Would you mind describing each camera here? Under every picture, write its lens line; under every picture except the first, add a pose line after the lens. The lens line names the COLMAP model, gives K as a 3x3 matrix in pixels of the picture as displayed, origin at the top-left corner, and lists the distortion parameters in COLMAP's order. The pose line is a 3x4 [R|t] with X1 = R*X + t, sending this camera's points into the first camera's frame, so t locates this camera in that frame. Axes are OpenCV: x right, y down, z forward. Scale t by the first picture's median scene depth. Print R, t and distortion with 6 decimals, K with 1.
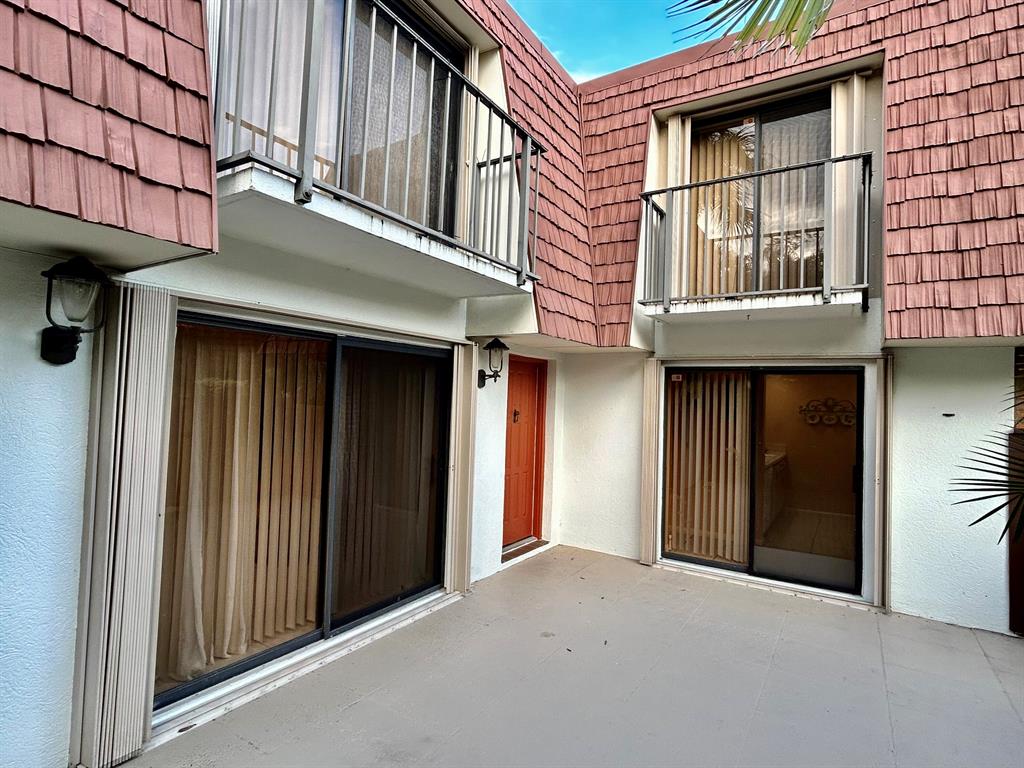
lens RADIAL K [[534.7, 0, 513.4], [0, 534.7, 382.9], [0, 0, 1]] dist [0.000458, 0.000103]
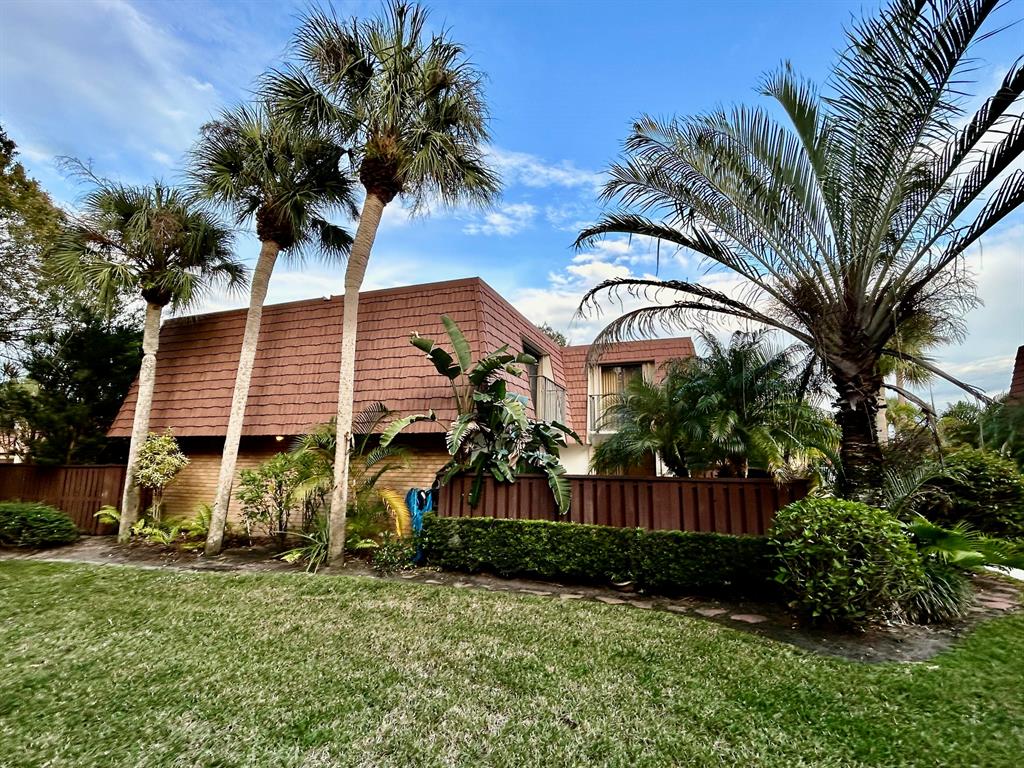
lens RADIAL K [[478.6, 0, 512.5], [0, 478.6, 384.2], [0, 0, 1]] dist [0.000117, 0.000000]
pose [[0.979869, 0.009402, 0.199422, -0.723355], [0.014624, 0.992826, -0.118667, -0.081321], [-0.199107, 0.119194, 0.972702, -1.581624]]
